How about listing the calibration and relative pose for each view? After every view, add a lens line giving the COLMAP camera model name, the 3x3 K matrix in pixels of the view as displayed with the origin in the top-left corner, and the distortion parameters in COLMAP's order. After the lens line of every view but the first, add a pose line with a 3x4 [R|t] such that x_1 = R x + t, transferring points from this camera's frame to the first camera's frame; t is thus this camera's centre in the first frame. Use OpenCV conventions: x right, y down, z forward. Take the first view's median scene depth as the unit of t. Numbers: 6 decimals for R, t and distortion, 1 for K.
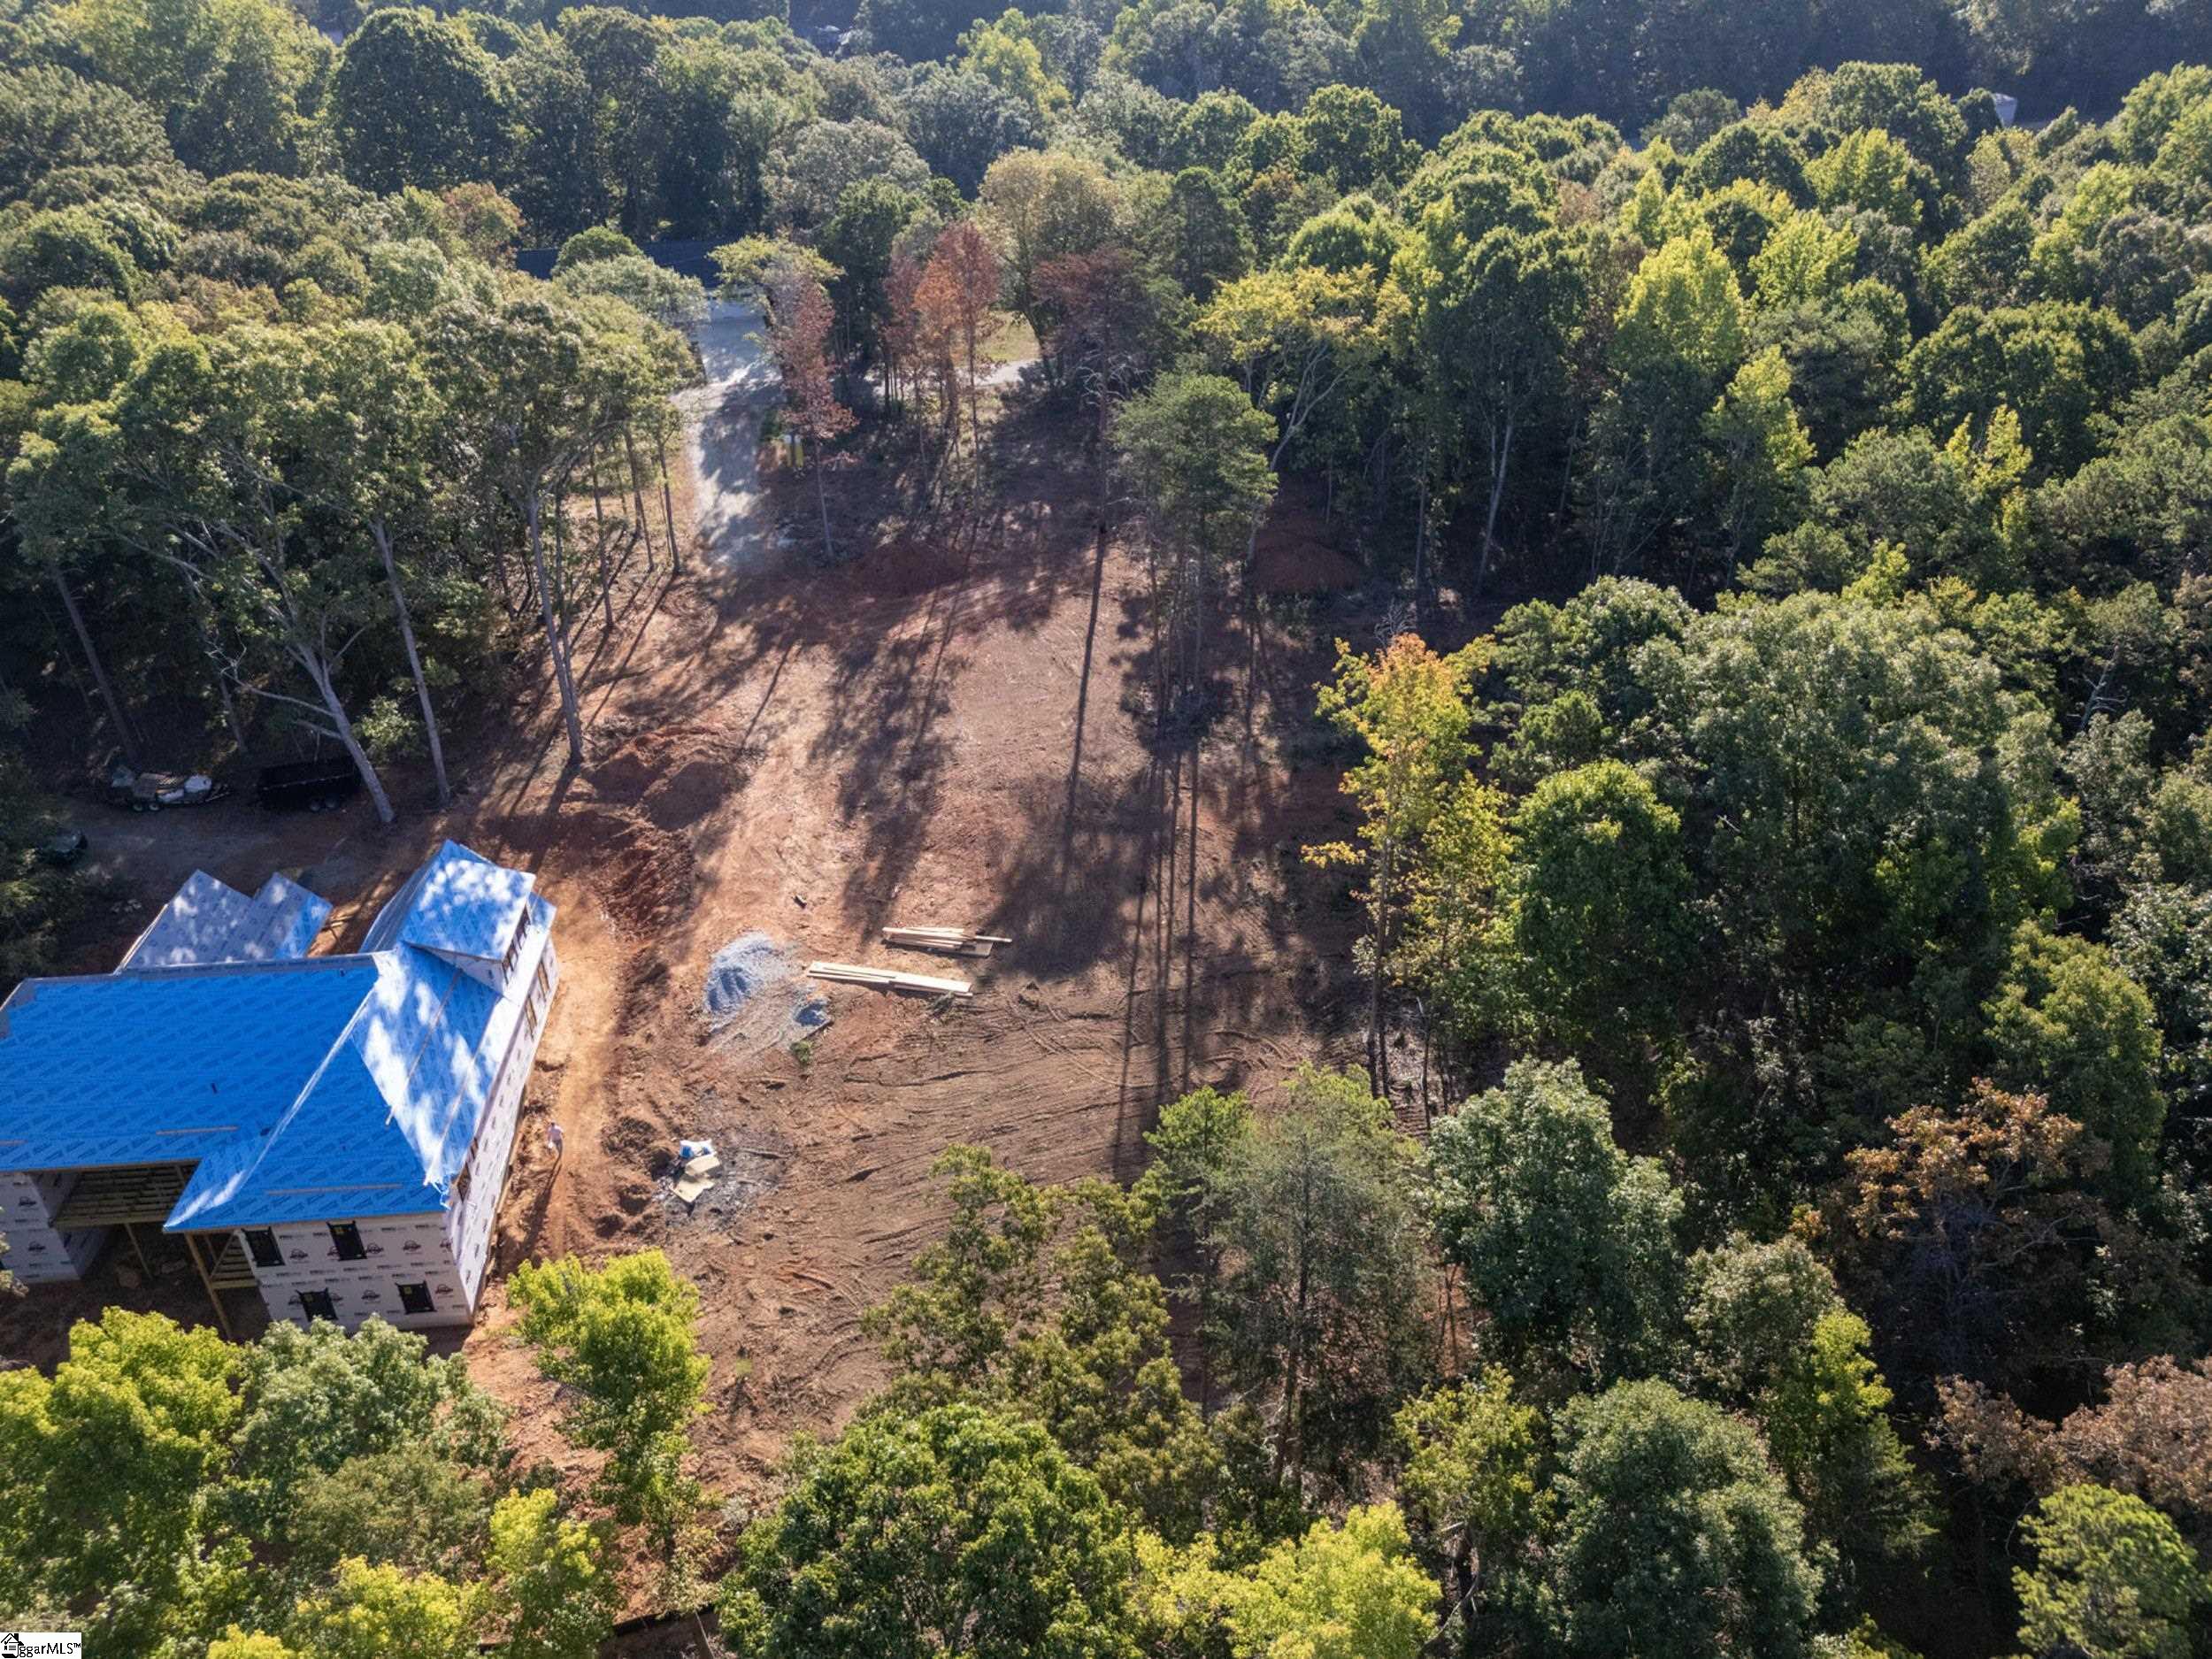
lens RADIAL K [[1620.1, 0, 1108.3], [0, 1620.1, 836.2], [0, 0, 1]] dist [0.058933, -0.045382]
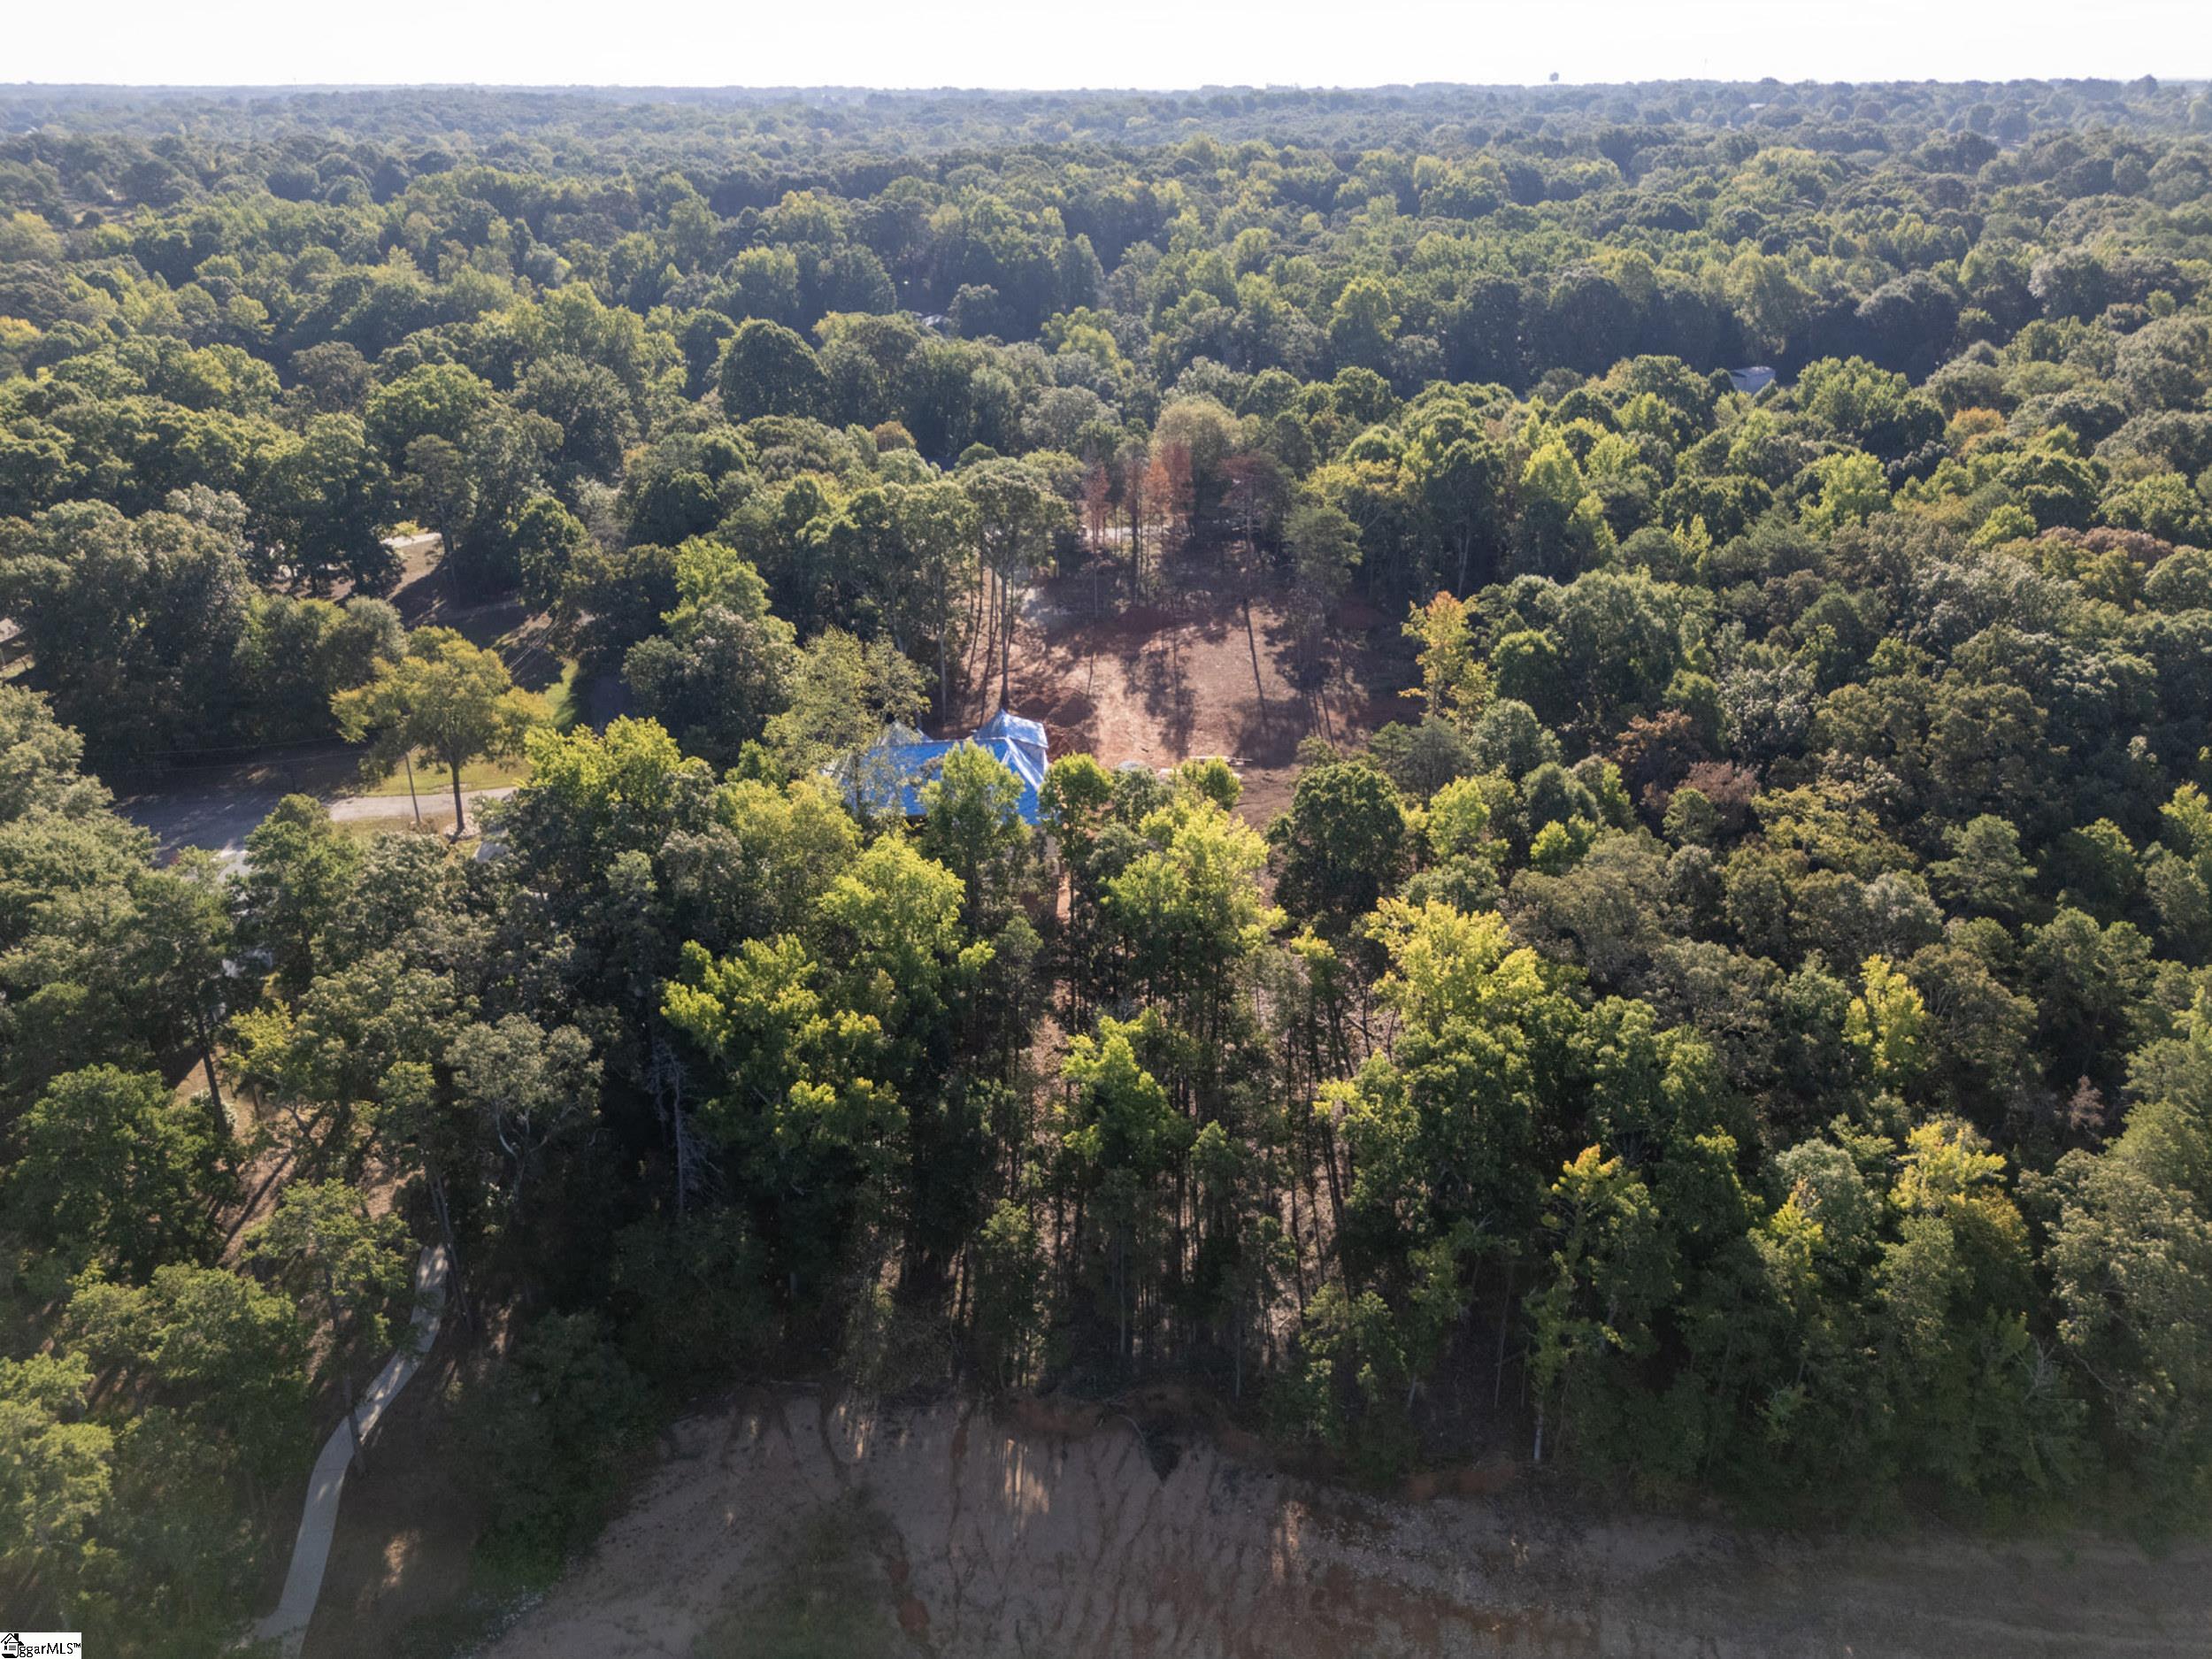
lens RADIAL K [[1628.1, 0, 1098.2], [0, 1628.1, 828.4], [0, 0, 1]] dist [0.059746, -0.052180]
pose [[0.999004, -0.010578, 0.043338, -0.296869], [0.016546, 0.990047, -0.139762, 0.374871], [-0.041428, 0.140340, 0.989236, -0.905366]]
